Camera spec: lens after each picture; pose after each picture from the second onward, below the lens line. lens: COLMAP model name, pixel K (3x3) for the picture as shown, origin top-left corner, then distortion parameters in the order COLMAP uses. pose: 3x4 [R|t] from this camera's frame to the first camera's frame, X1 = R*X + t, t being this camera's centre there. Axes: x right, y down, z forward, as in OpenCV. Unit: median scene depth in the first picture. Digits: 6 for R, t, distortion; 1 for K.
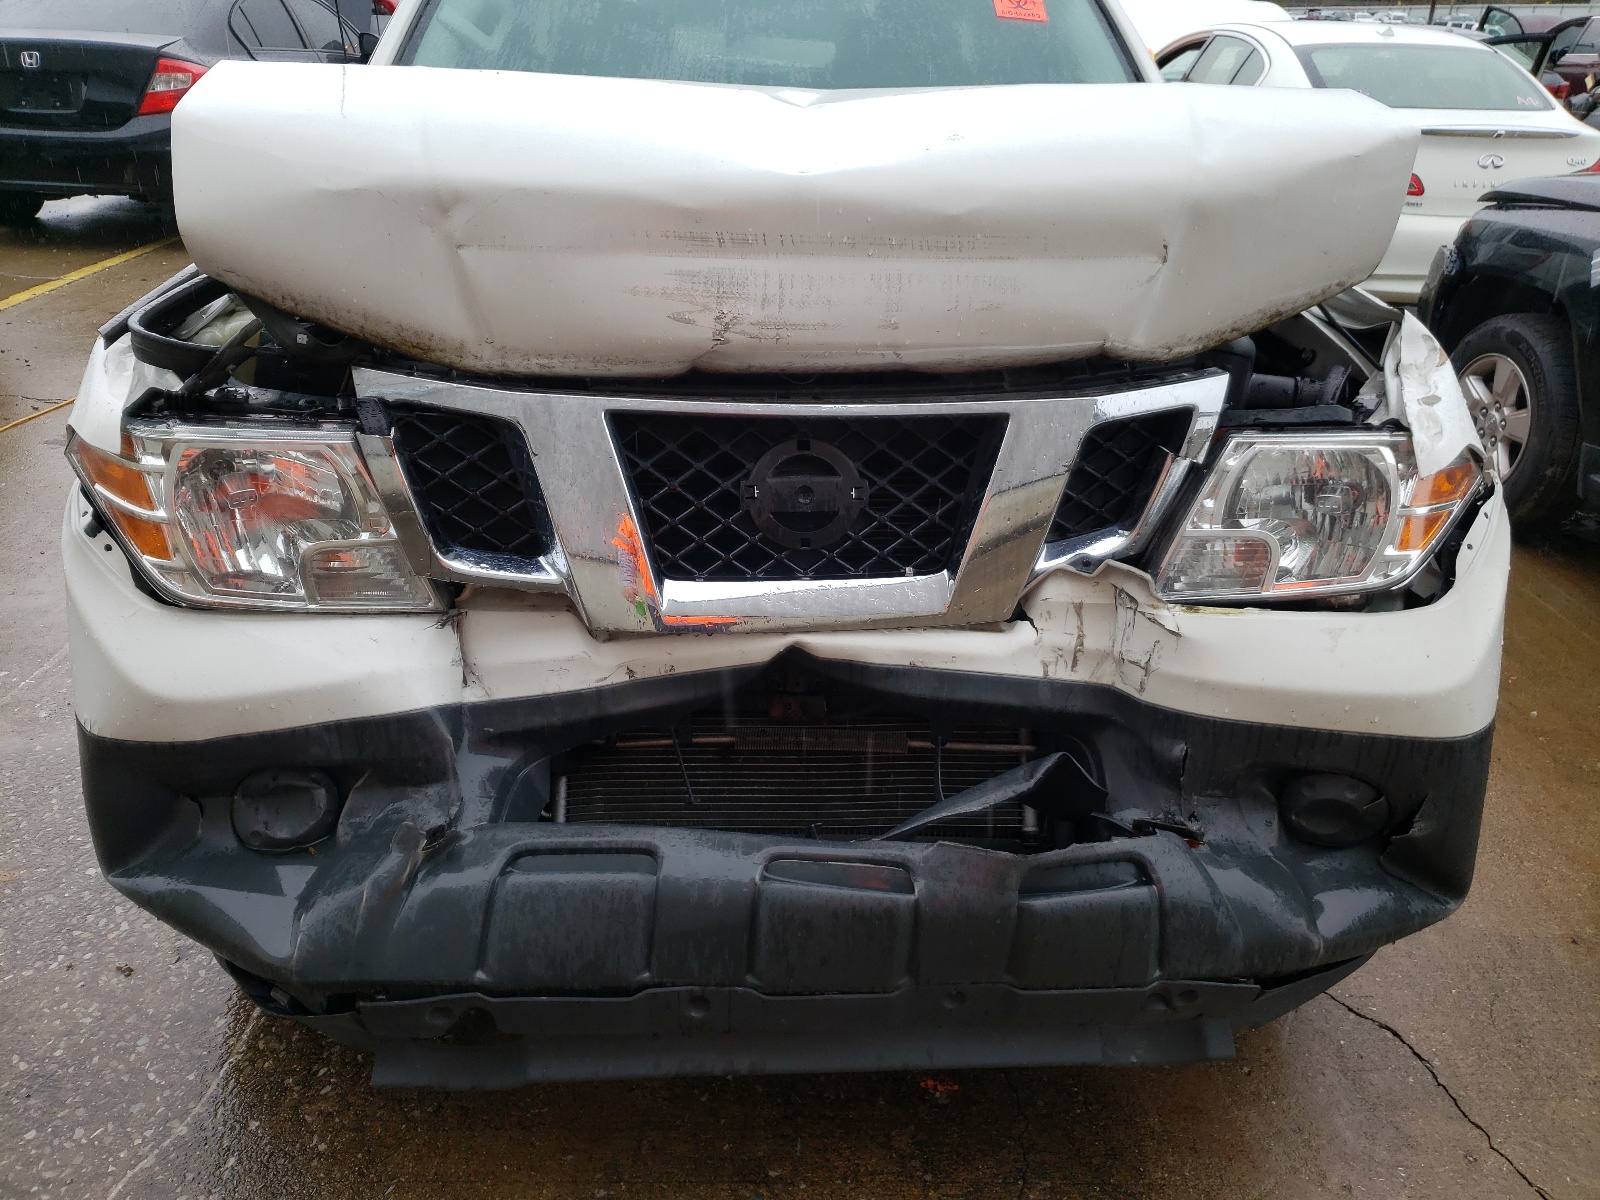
lens RADIAL K [[1229.1, 0, 800.0], [0, 1229.1, 600.0], [0, 0, 1]] dist [0.087528, -0.065626]
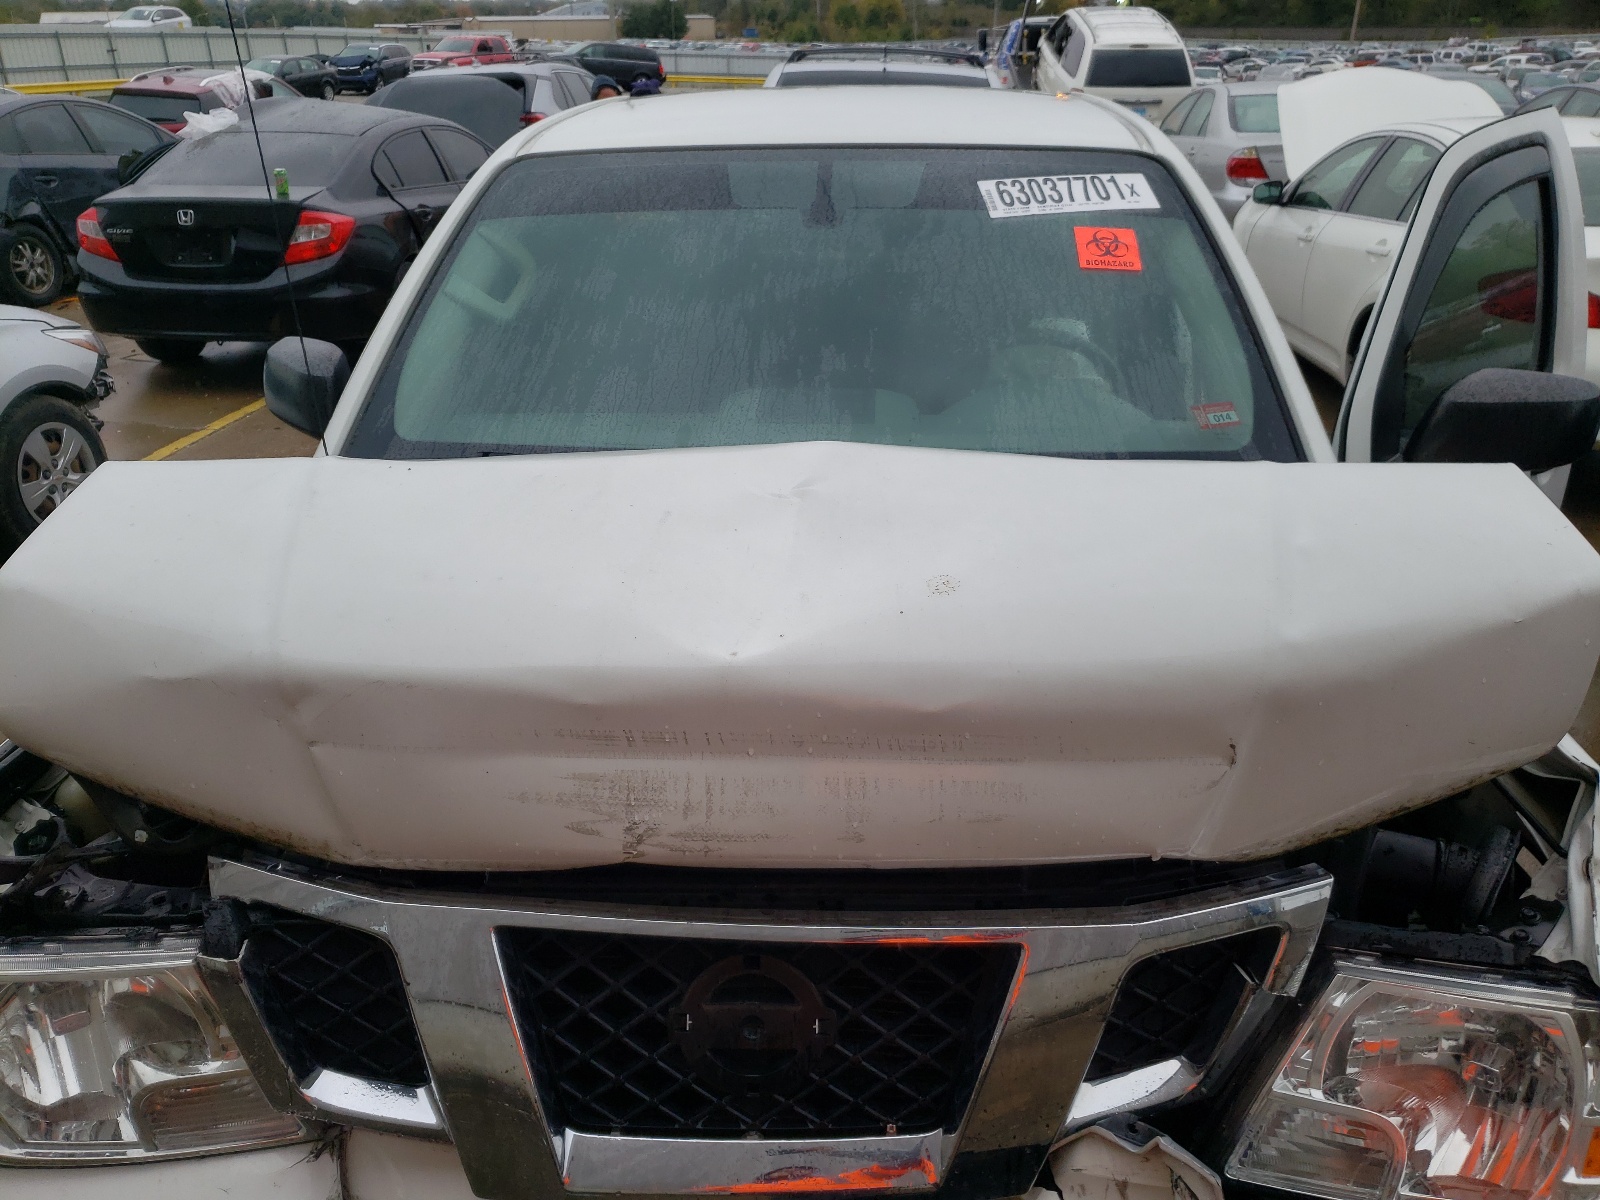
lens RADIAL K [[1223.1, 0, 787.4], [0, 1223.1, 600.9], [0, 0, 1]] dist [0.031606, 0.001645]
pose [[0.988627, 0.015043, -0.149637, 0.137128], [-0.018061, 0.999659, -0.018834, -0.338837], [0.149303, 0.021322, 0.988562, 0.237846]]
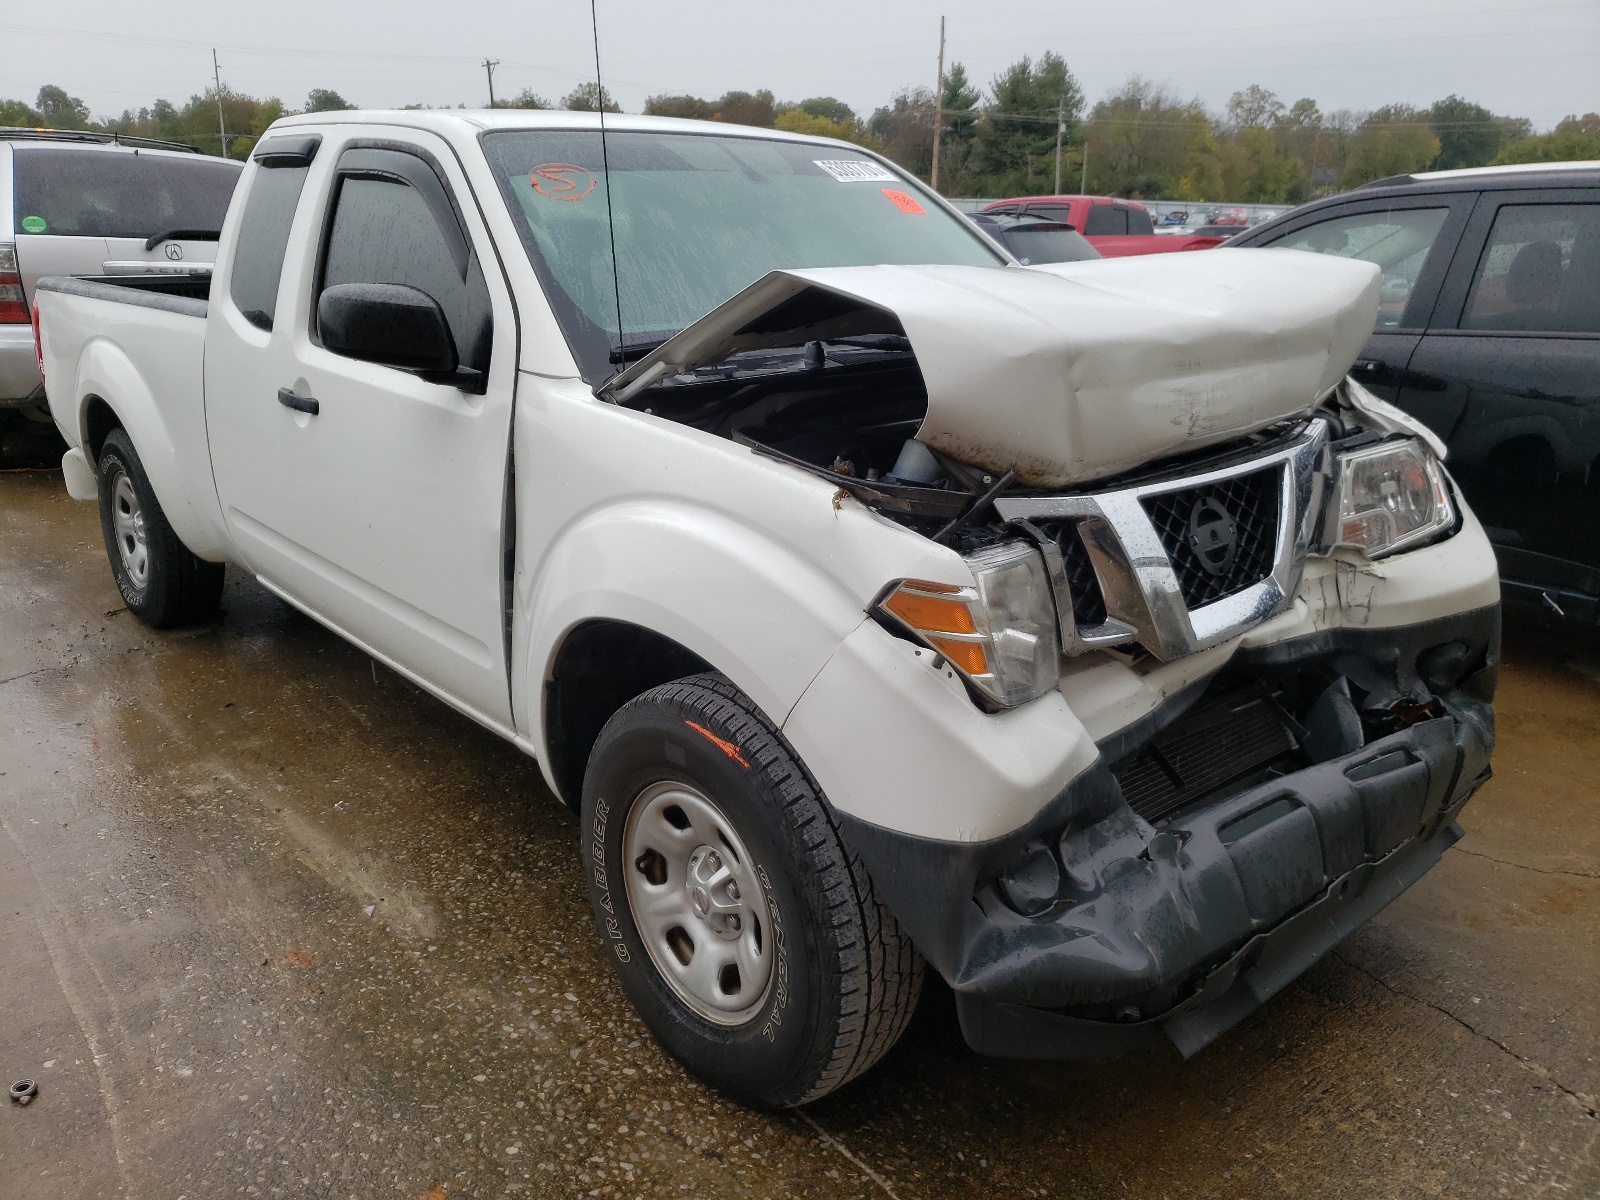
lens RADIAL K [[1241.0, 0, 800.0], [0, 1241.0, 600.0], [0, 0, 1]] dist [0.000752, 0.000906]
pose [[0.791720, -0.211357, 0.573156, -1.204651], [0.289579, 0.955976, -0.047480, -0.087012], [-0.537888, 0.203565, 0.818070, 0.119309]]
